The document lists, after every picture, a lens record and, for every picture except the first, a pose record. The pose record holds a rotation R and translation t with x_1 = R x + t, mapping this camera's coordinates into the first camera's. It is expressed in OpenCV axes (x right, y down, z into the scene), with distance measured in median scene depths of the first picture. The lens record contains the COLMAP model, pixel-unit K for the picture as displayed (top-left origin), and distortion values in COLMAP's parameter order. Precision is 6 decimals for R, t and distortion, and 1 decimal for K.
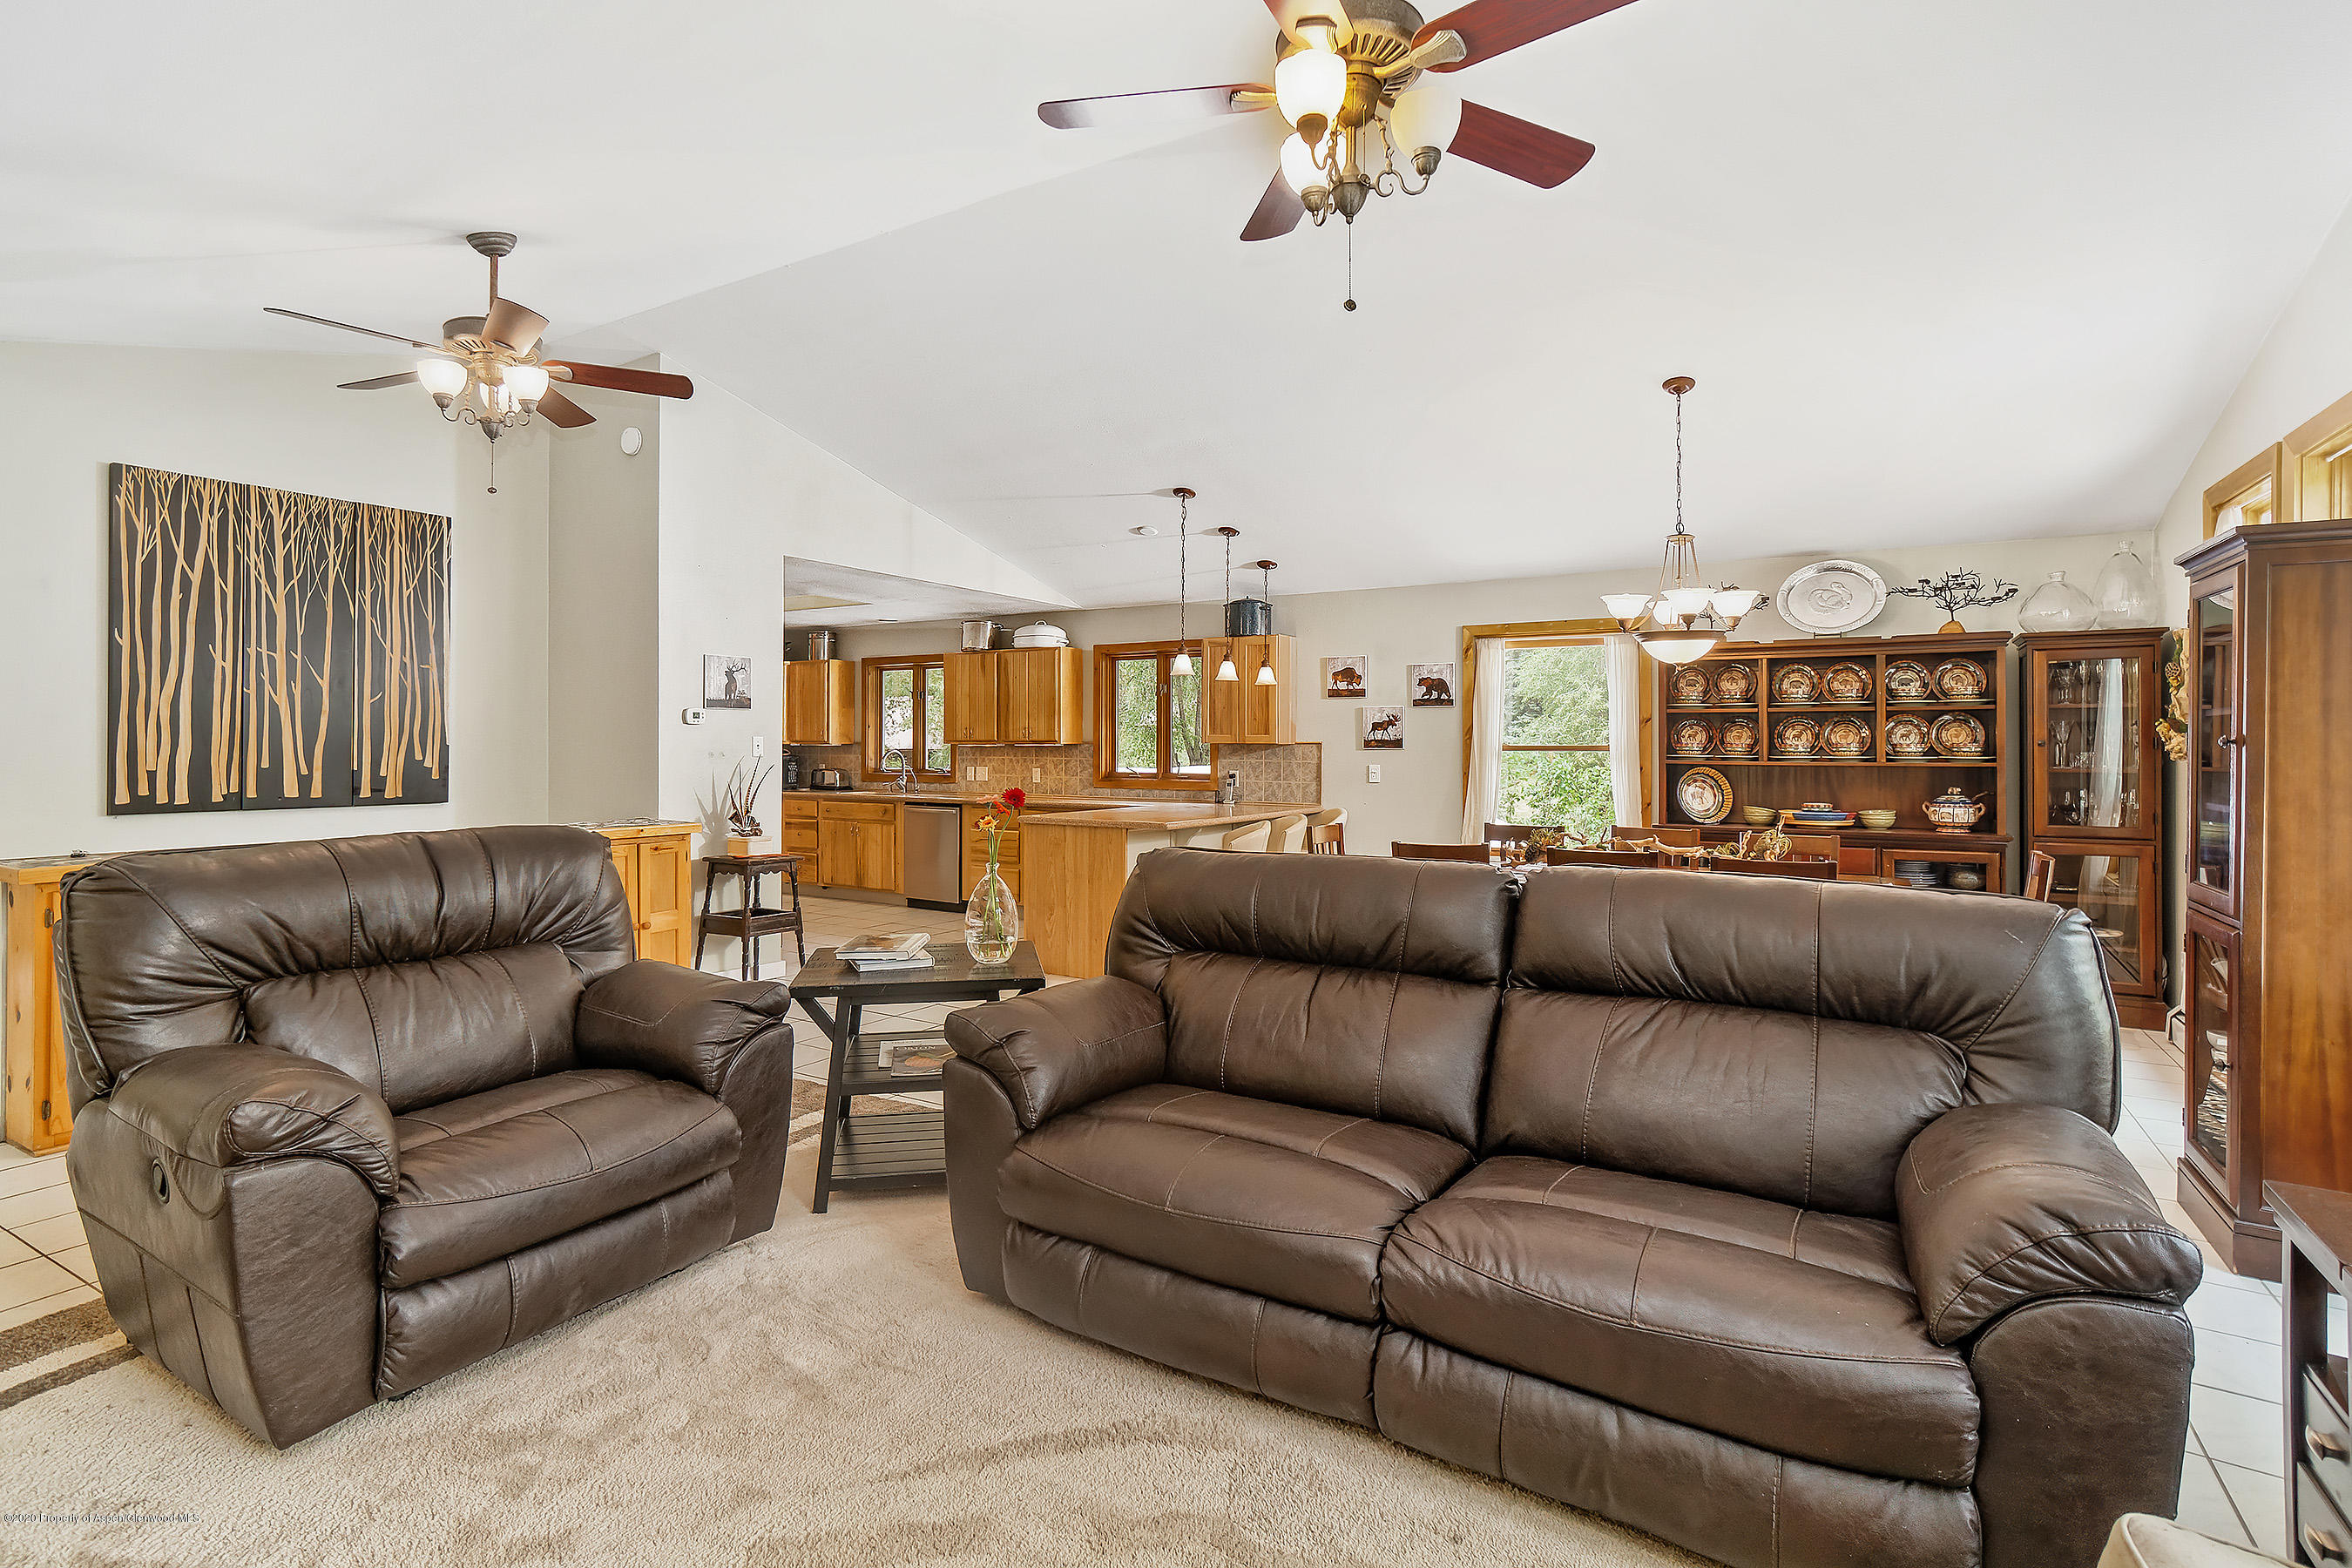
lens RADIAL K [[1190.8, 0, 1237.9], [0, 1190.8, 740.5], [0, 0, 1]] dist [-0.000945, 0.001459]
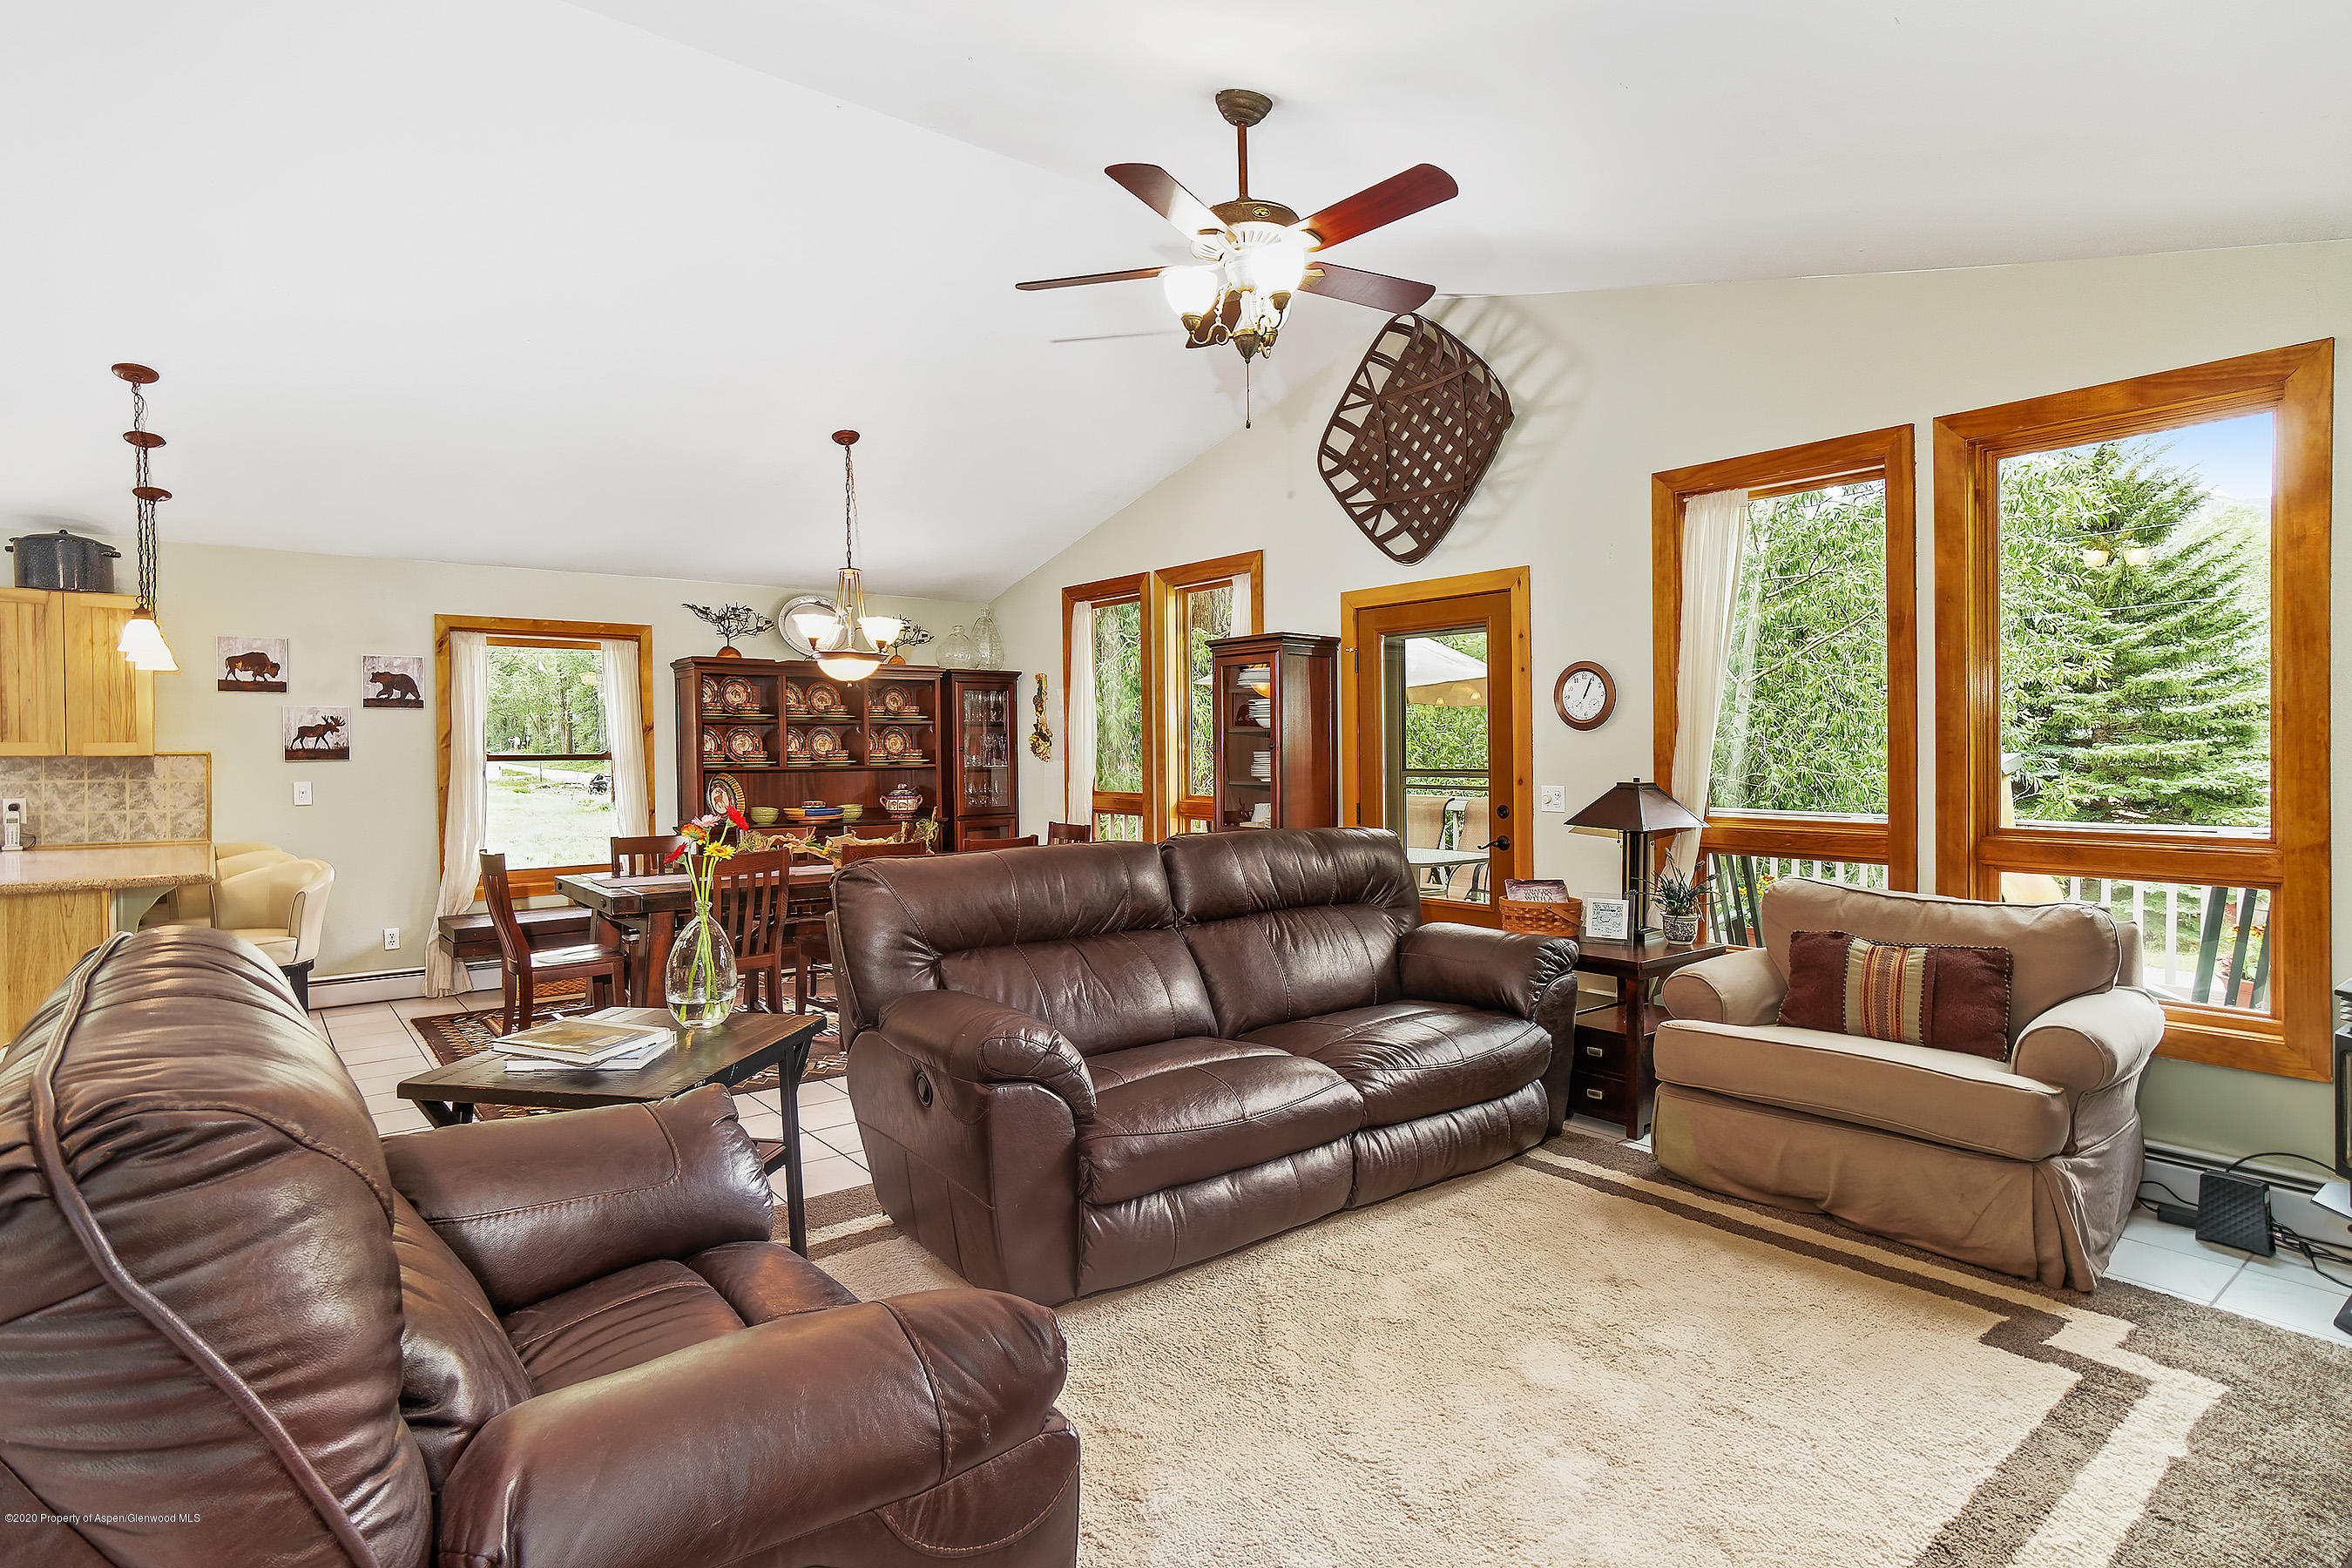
lens RADIAL K [[1190.8, 0, 1184.1], [0, 1190.8, 765.0], [0, 0, 1]] dist [-0.000945, 0.001459]
pose [[0.340778, -0.016803, 0.939994, -0.420487], [0.004802, 0.999858, 0.016132, -0.000196], [-0.940131, -0.000984, 0.340811, 0.213075]]
